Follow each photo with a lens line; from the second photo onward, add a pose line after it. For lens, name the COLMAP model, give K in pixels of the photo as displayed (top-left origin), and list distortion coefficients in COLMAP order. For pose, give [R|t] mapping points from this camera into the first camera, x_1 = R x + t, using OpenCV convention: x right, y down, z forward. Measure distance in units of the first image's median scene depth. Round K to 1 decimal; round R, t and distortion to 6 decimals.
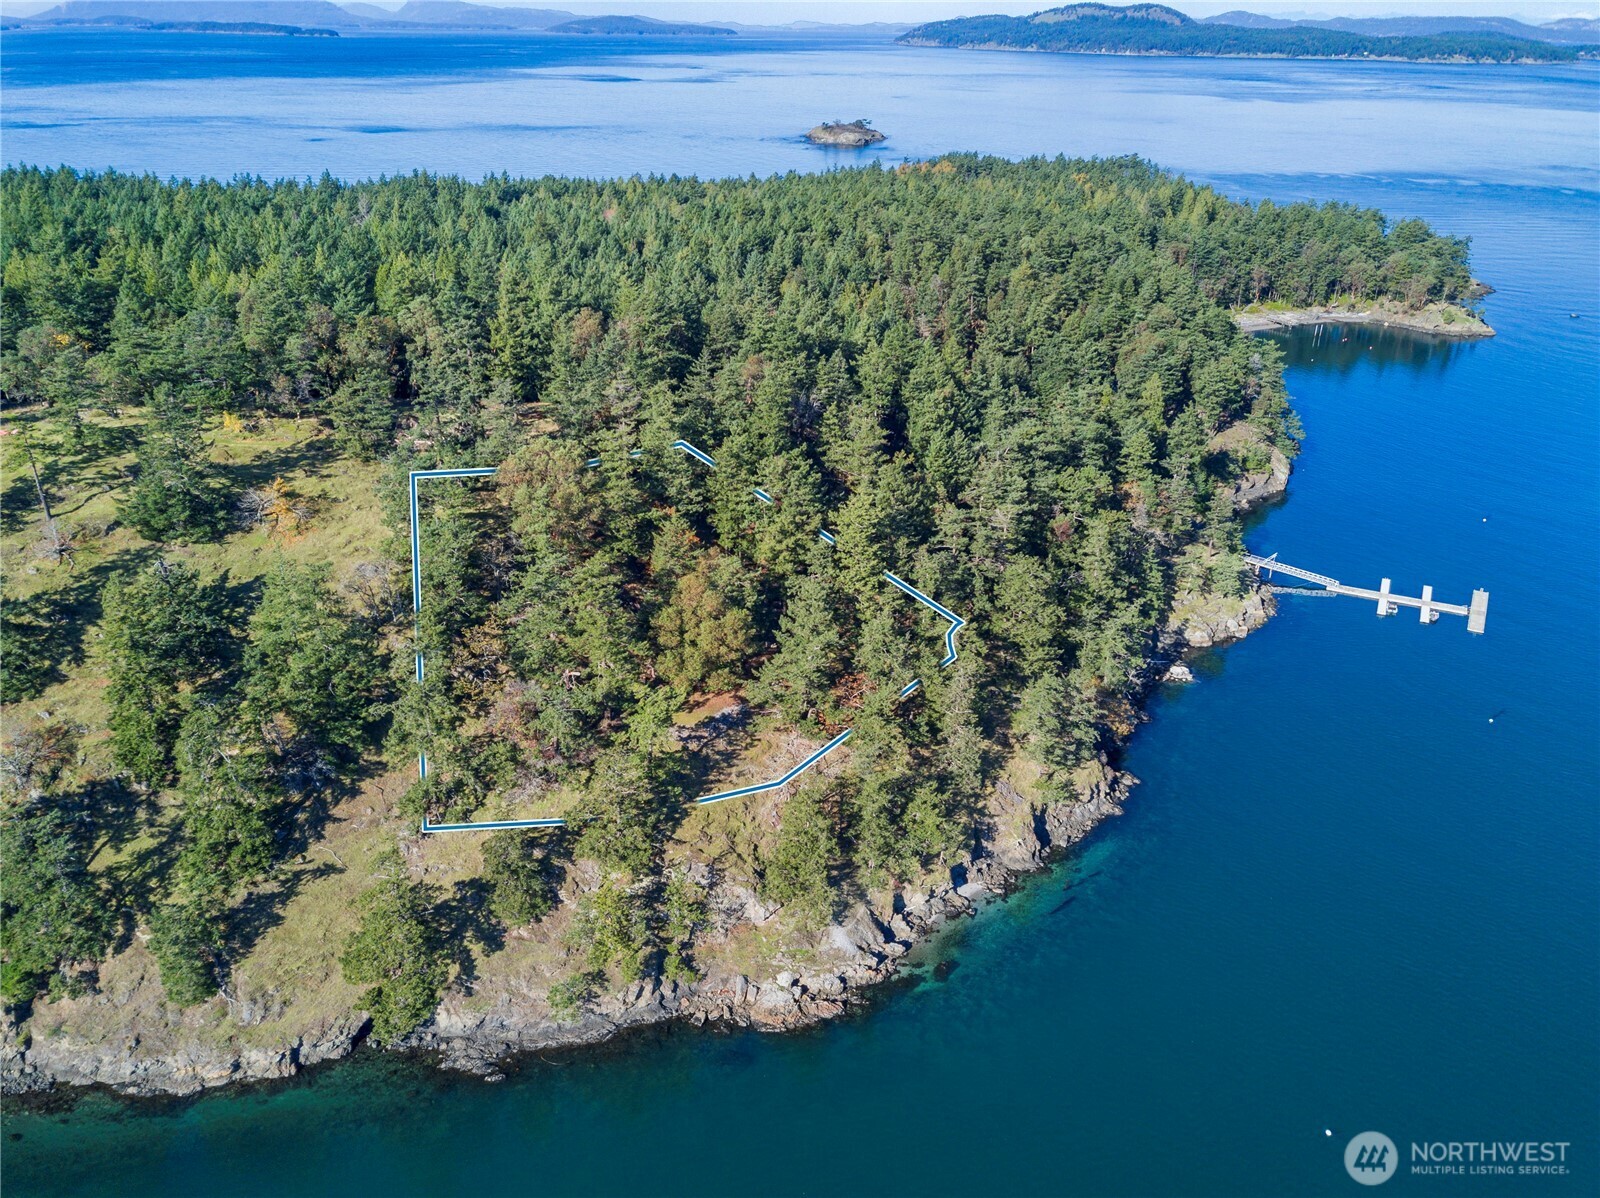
lens RADIAL K [[1207.3, 0, 786.8], [0, 1207.3, 594.1], [0, 0, 1]] dist [0.047118, -0.000942]
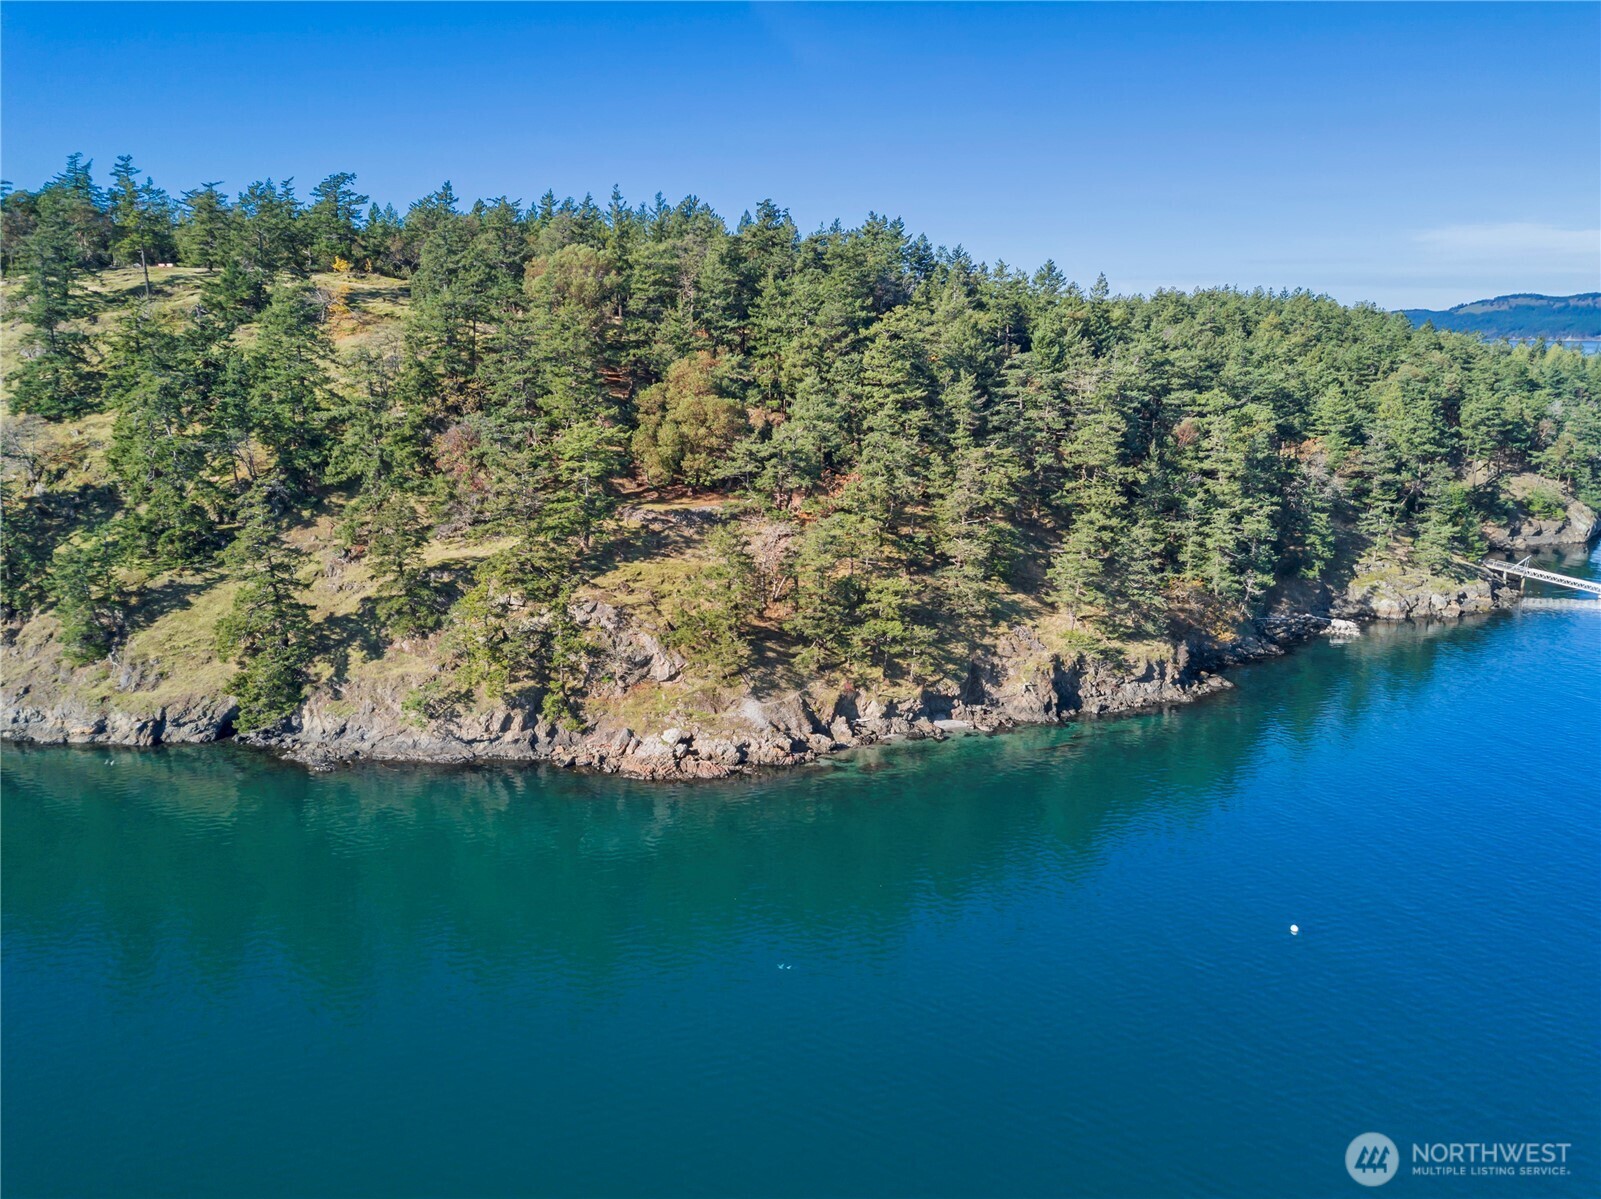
lens RADIAL K [[1212.0, 0, 790.5], [0, 1212.0, 598.1], [0, 0, 1]] dist [0.078476, -0.084045]
pose [[0.952051, 0.058880, -0.300220, 0.304747], [-0.123517, 0.971749, -0.201113, 0.357311], [0.279897, 0.228552, 0.932428, 0.193714]]
